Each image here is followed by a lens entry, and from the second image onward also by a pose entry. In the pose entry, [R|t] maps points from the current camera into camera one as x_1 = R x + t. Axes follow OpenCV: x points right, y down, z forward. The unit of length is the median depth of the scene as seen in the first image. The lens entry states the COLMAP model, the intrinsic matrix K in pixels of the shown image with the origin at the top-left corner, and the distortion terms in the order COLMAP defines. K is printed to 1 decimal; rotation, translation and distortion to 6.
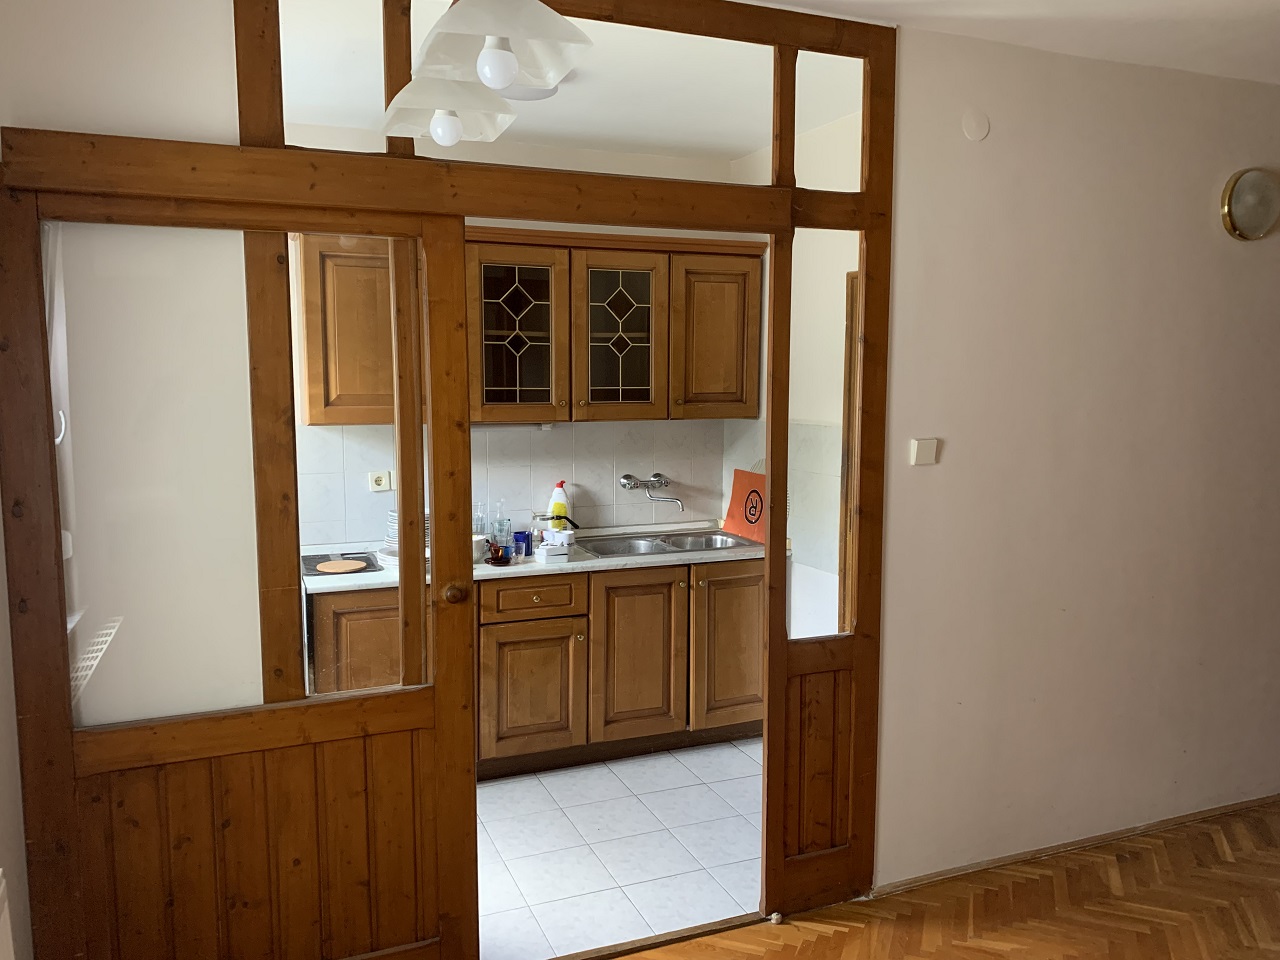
lens RADIAL K [[977.8, 0, 628.6], [0, 977.8, 479.8], [0, 0, 1]] dist [0.050806, -0.068768]
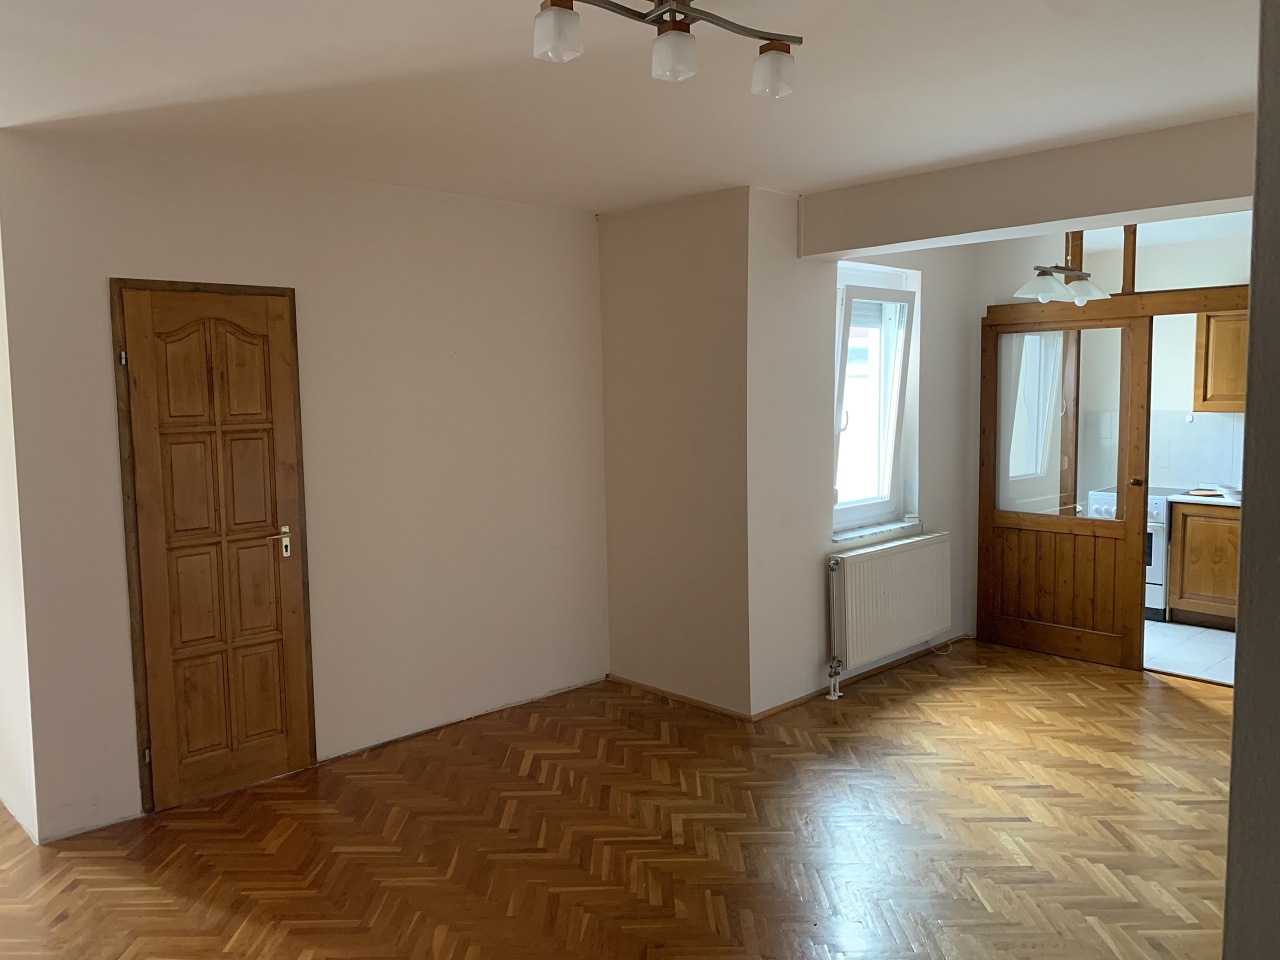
lens RADIAL K [[977.8, 0, 646.2], [0, 977.8, 473.9], [0, 0, 1]] dist [0.050806, -0.068768]
pose [[0.368222, 0.080620, -0.926236, 0.977146], [-0.088153, 0.994773, 0.051541, 0.052350], [0.925549, 0.062672, 0.373404, -0.579394]]
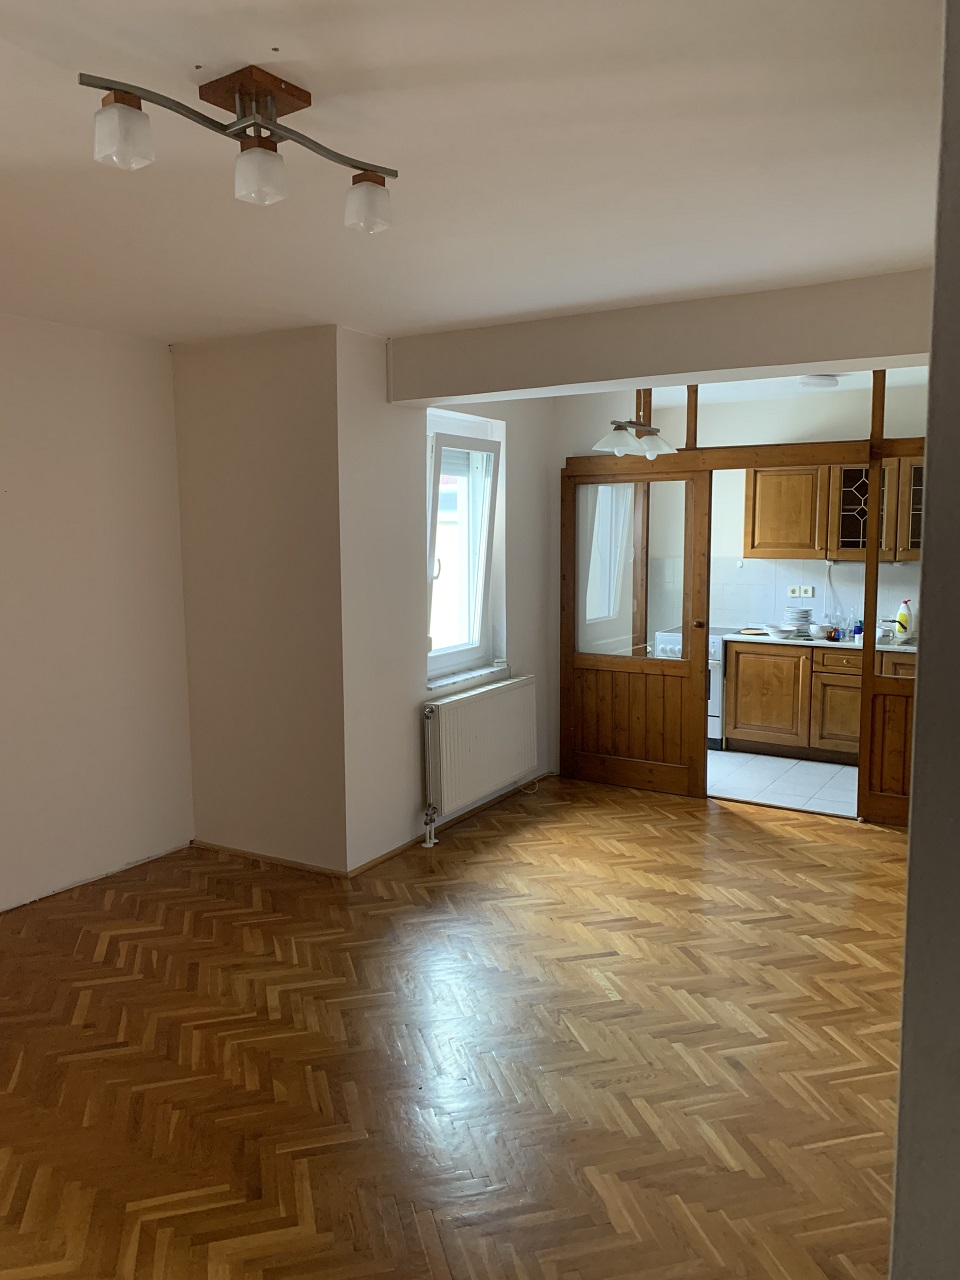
lens RADIAL K [[977.8, 0, 483.3], [0, 977.8, 634.1], [0, 0, 1]] dist [0.050806, -0.068768]
pose [[0.590825, 0.088375, -0.801945, 0.950484], [-0.084573, 0.995290, 0.047374, 0.046489], [0.802355, 0.039834, 0.595516, -0.573430]]
